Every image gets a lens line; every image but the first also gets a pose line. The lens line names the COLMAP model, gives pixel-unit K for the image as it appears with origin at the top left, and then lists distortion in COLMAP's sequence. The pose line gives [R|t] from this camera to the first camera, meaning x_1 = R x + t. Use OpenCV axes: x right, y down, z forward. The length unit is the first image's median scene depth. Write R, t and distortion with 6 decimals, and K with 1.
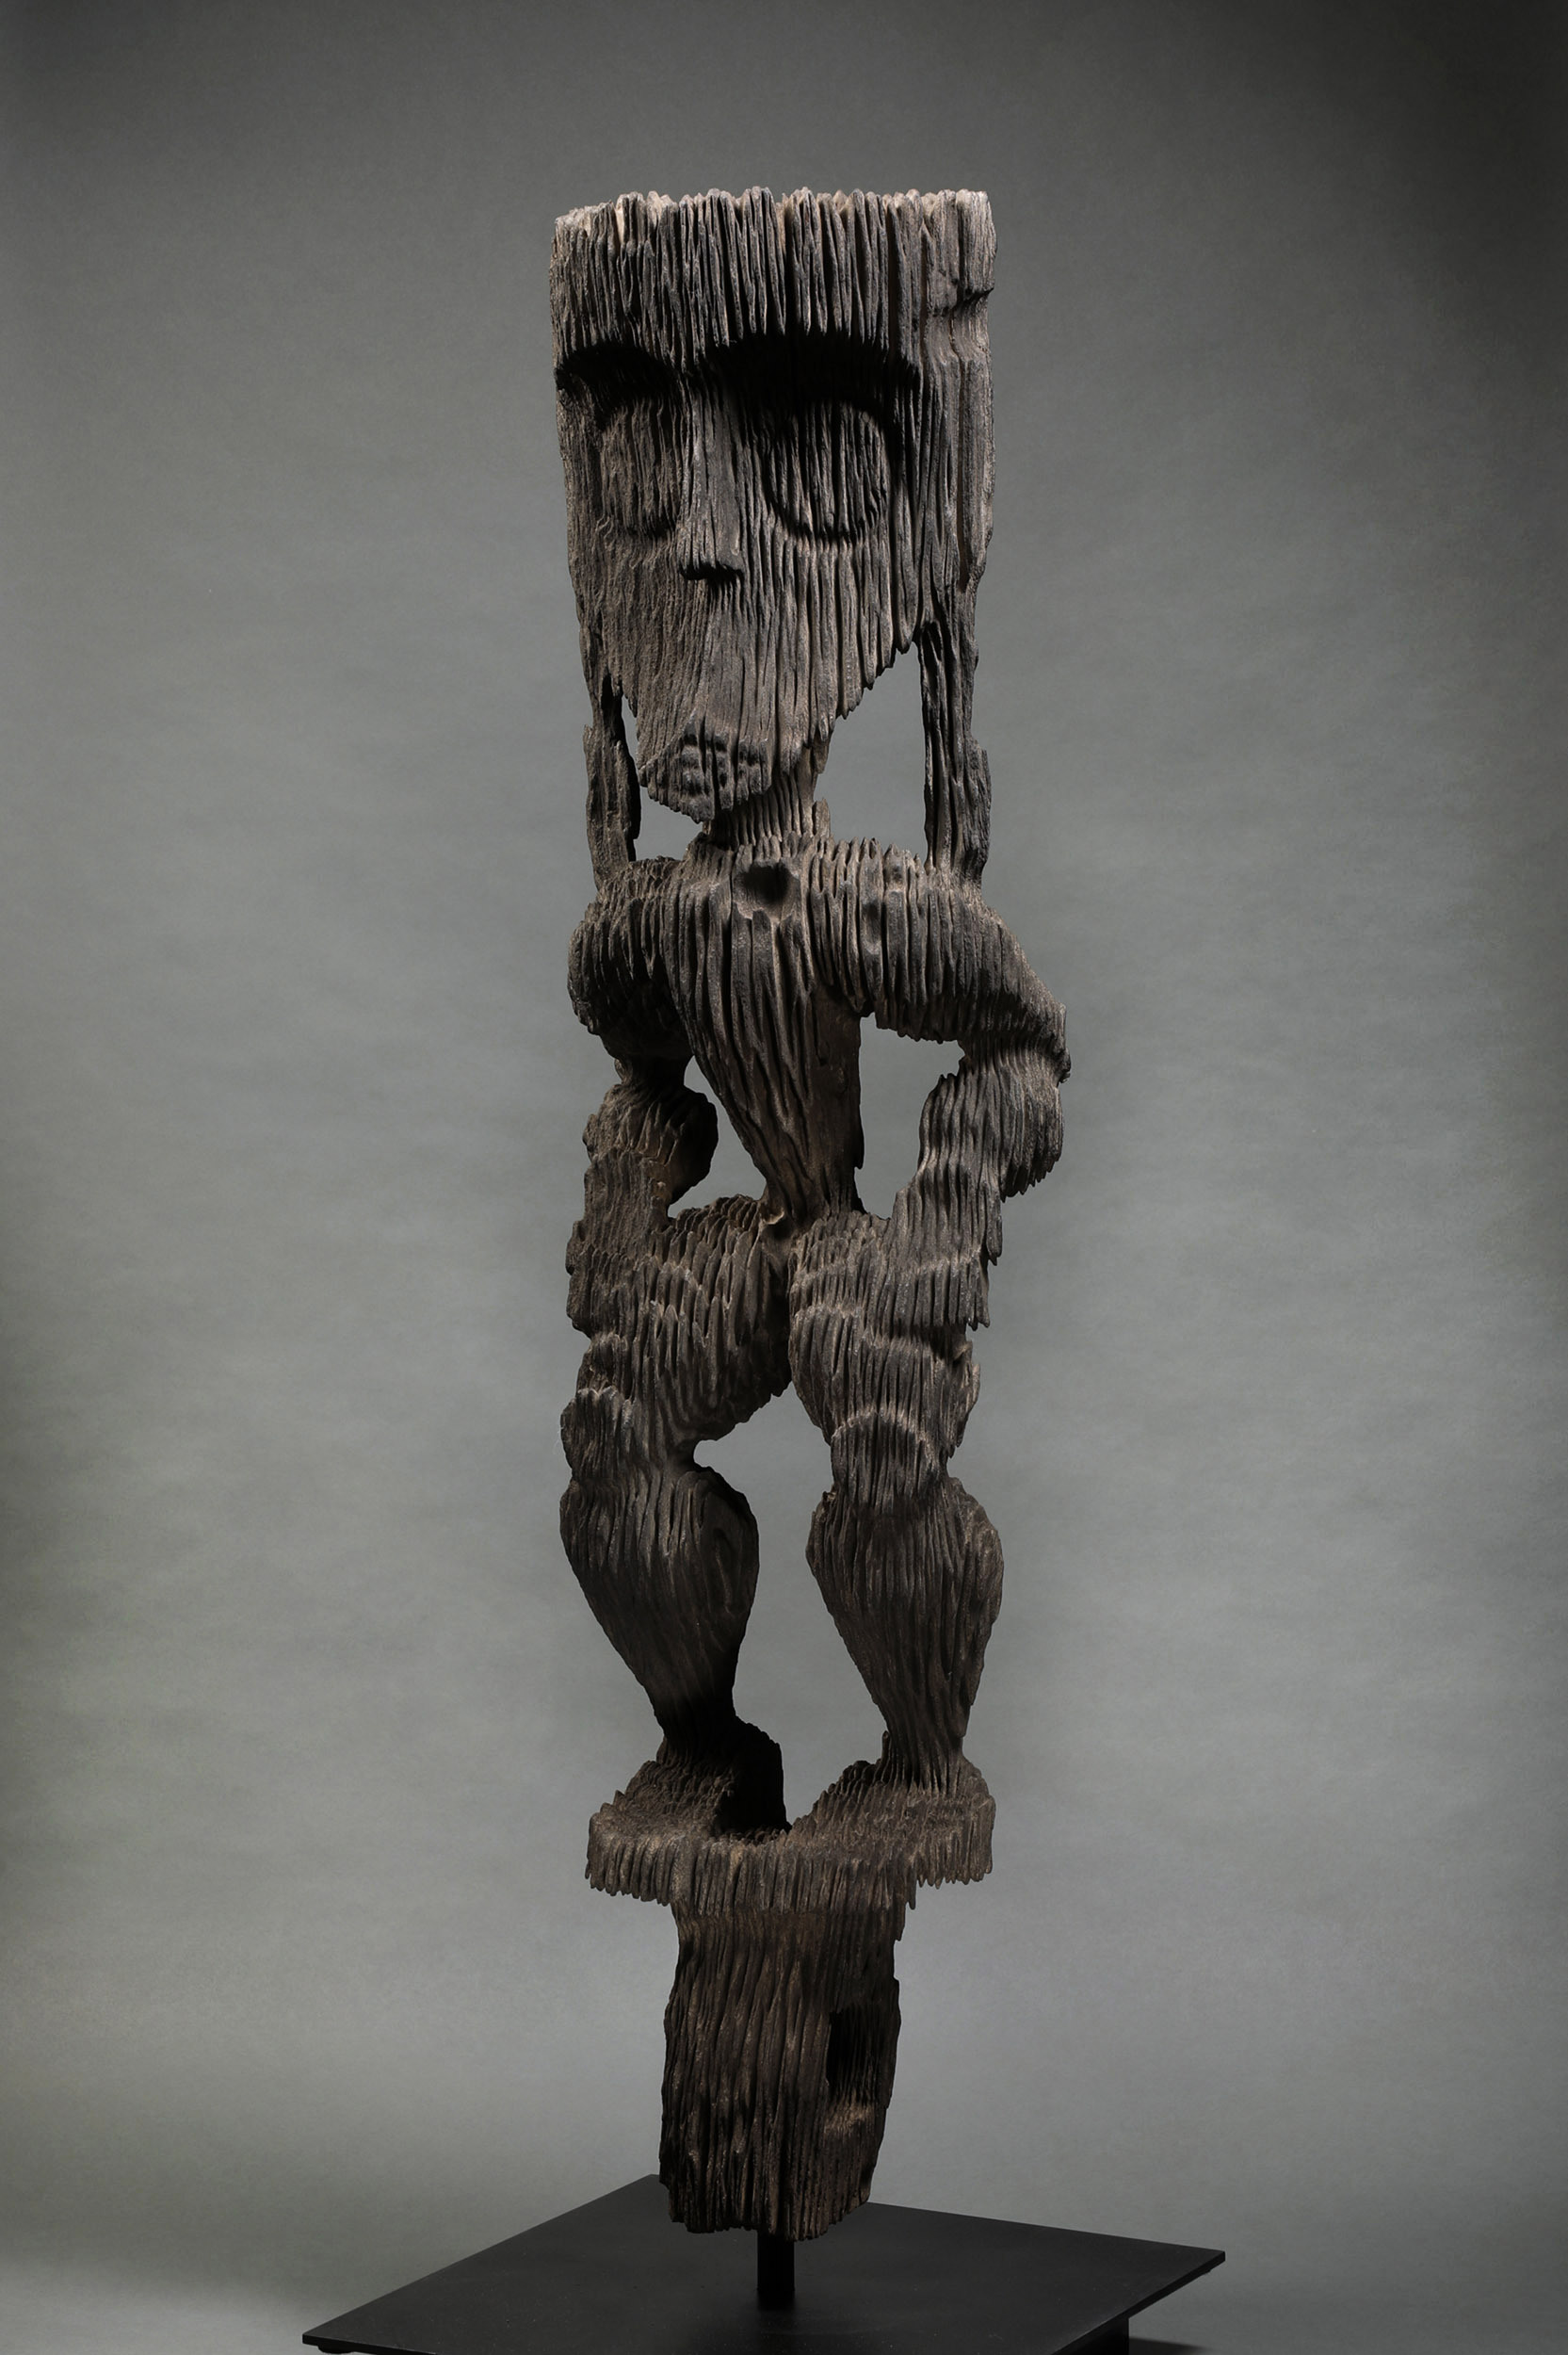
lens RADIAL K [[5179.1, 0, 770.7], [0, 5179.1, 1257.5], [0, 0, 1]] dist [0.394849, 0.178570]
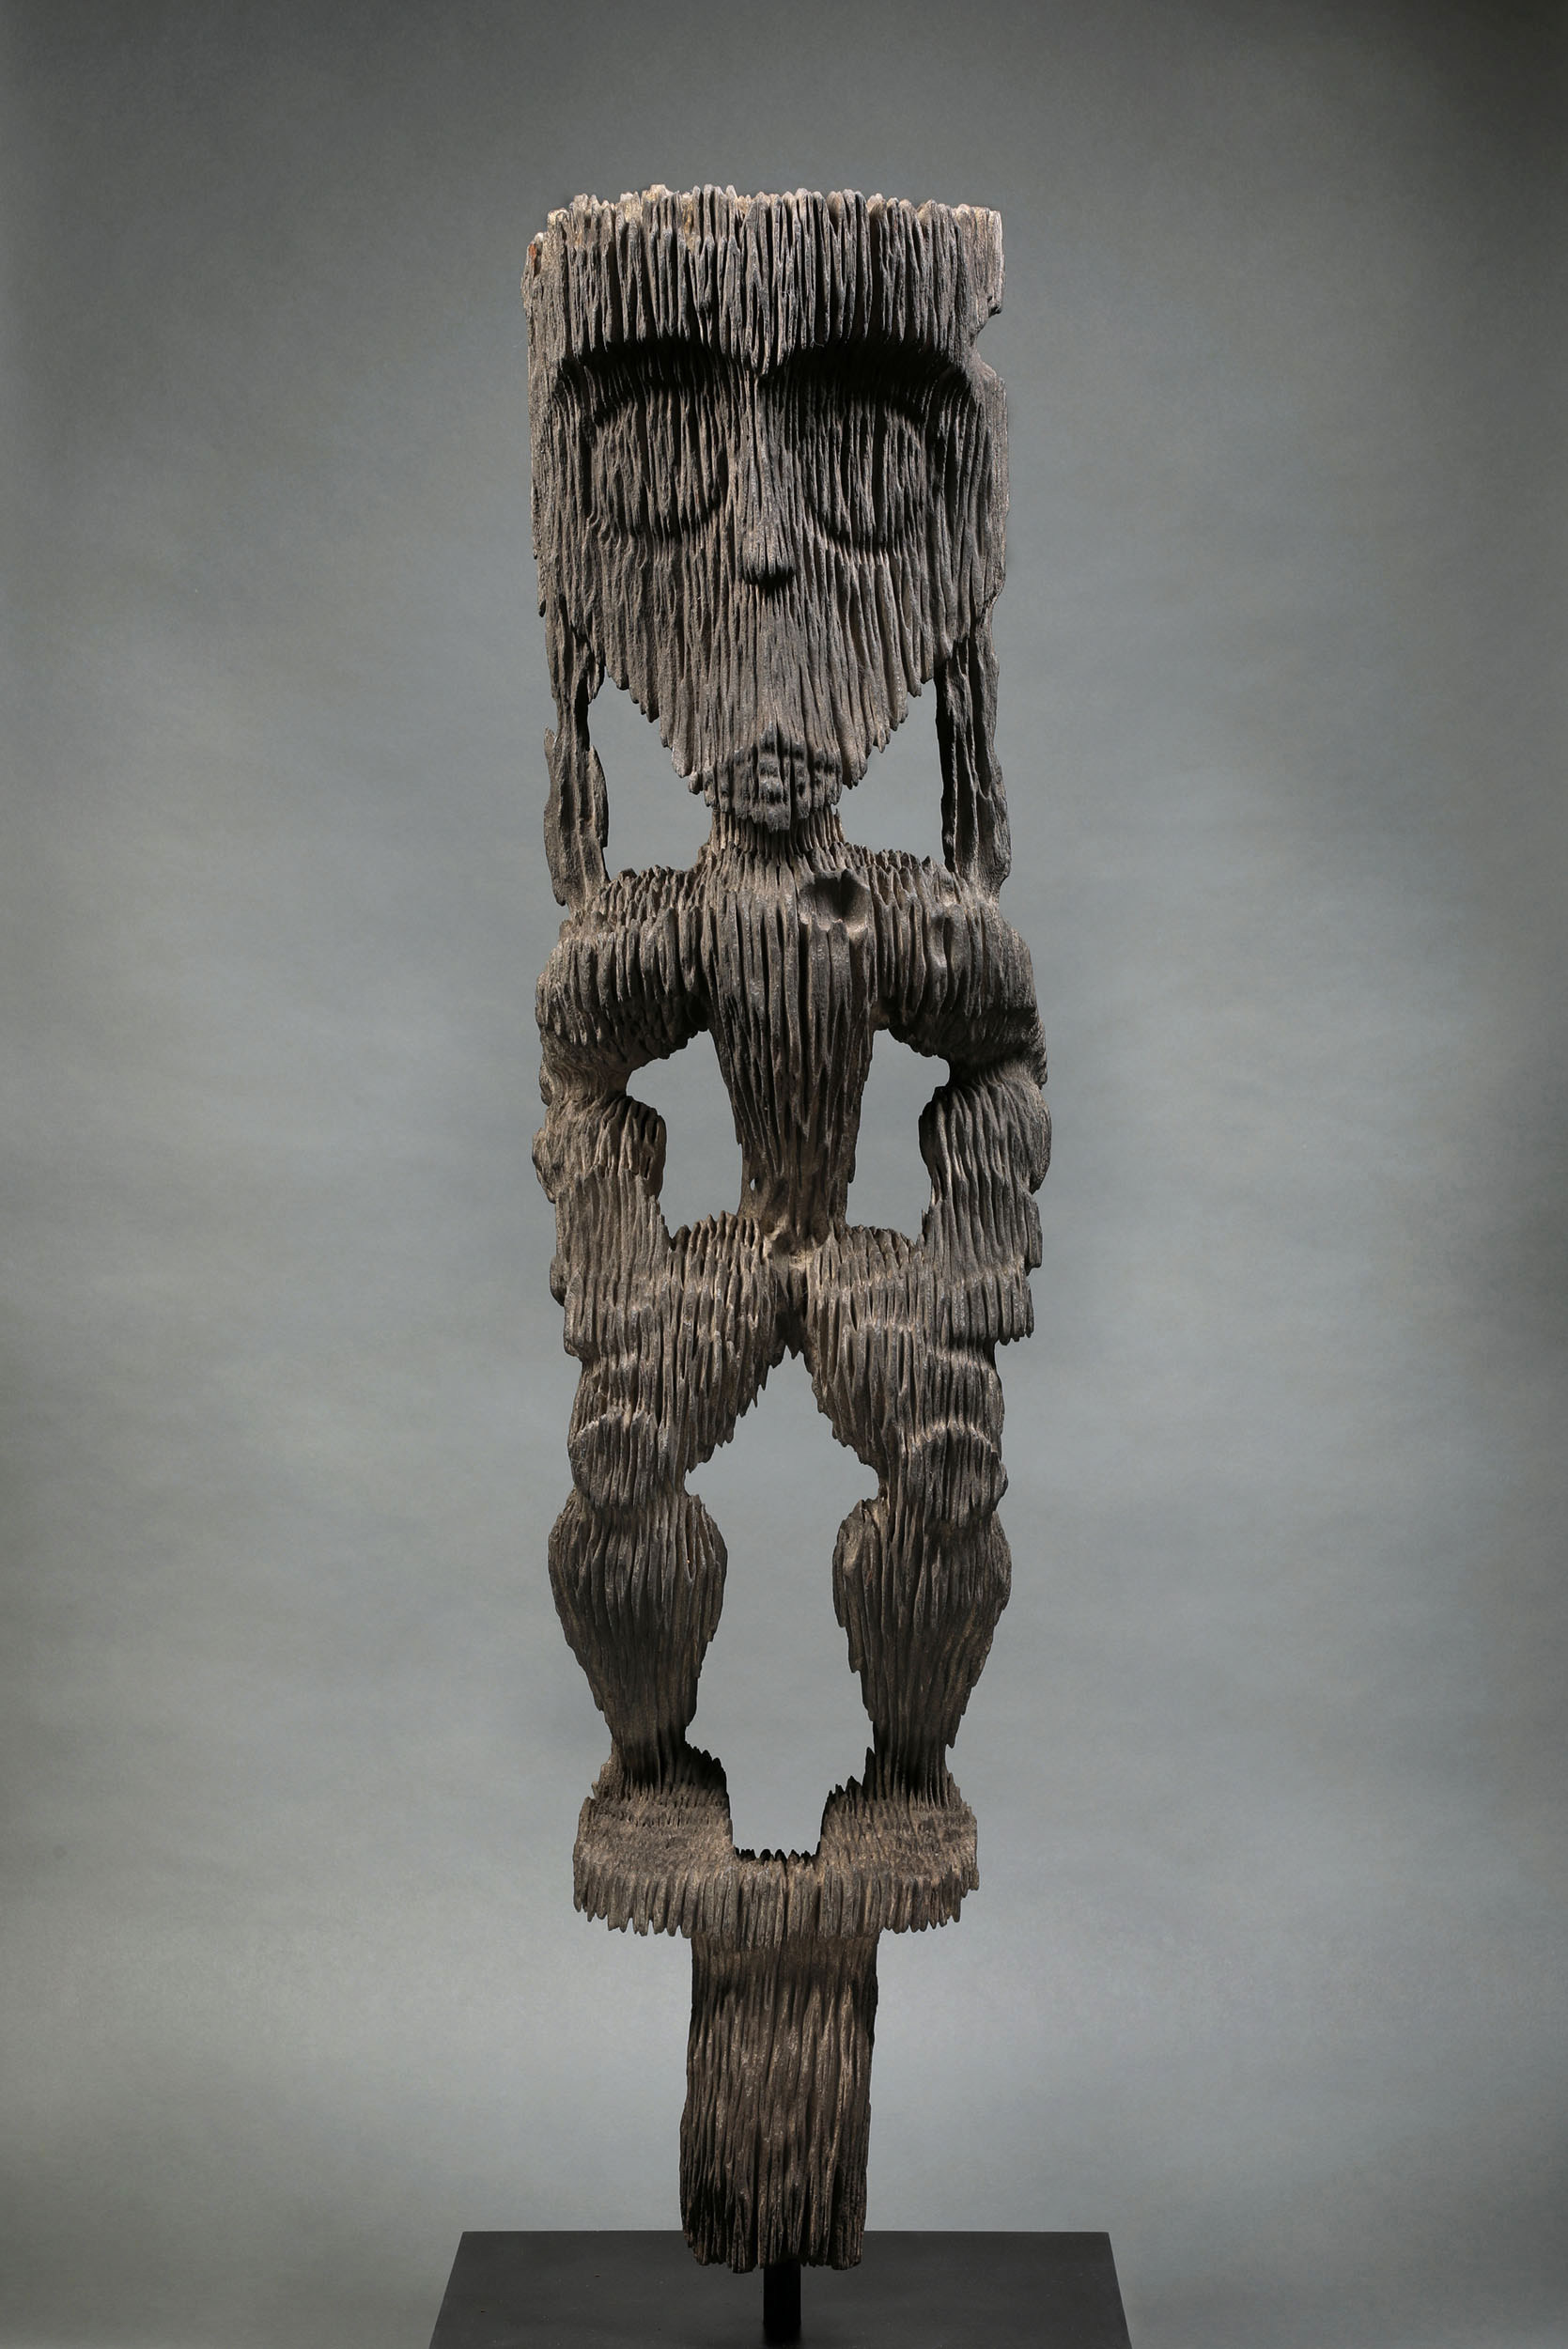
lens RADIAL K [[5166.3, 0, 770.7], [0, 5166.3, 1254.3], [0, 0, 1]] dist [0.394849, 0.178570]
pose [[0.880420, -0.021095, 0.473724, -0.477740], [0.022799, 0.999738, 0.002147, -0.006051], [-0.473645, 0.008910, 0.880671, 0.138455]]
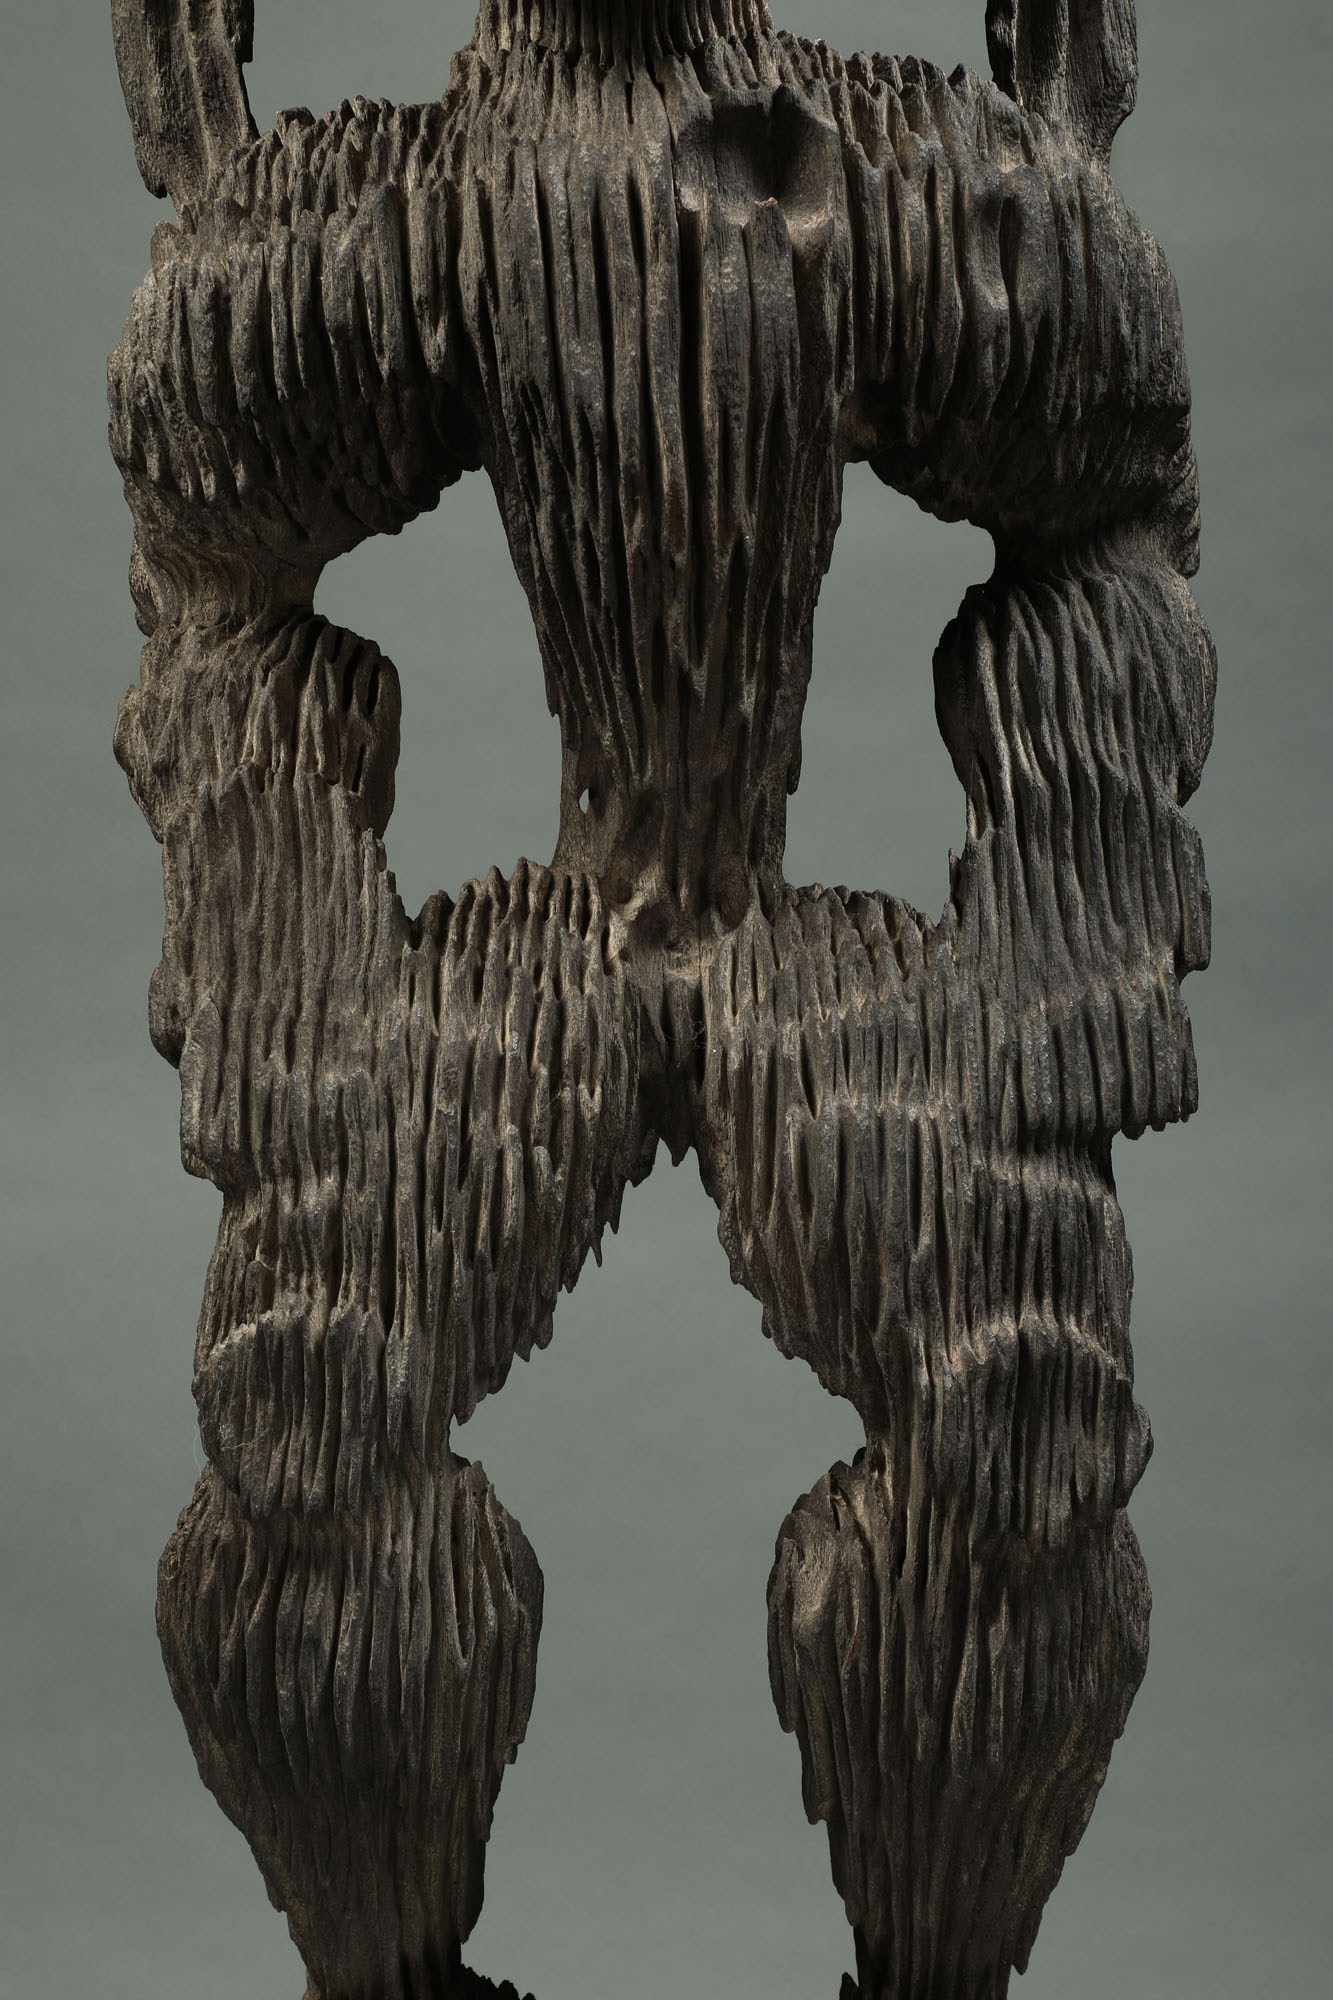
lens RADIAL K [[4681.4, 0, 646.0], [0, 4681.4, 1005.8], [0, 0, 1]] dist [0.460726, -0.410677]
pose [[0.875575, -0.055585, 0.479874, -0.204266], [0.038812, 0.998241, 0.044813, -0.017882], [-0.481521, -0.020612, 0.876192, 0.650141]]
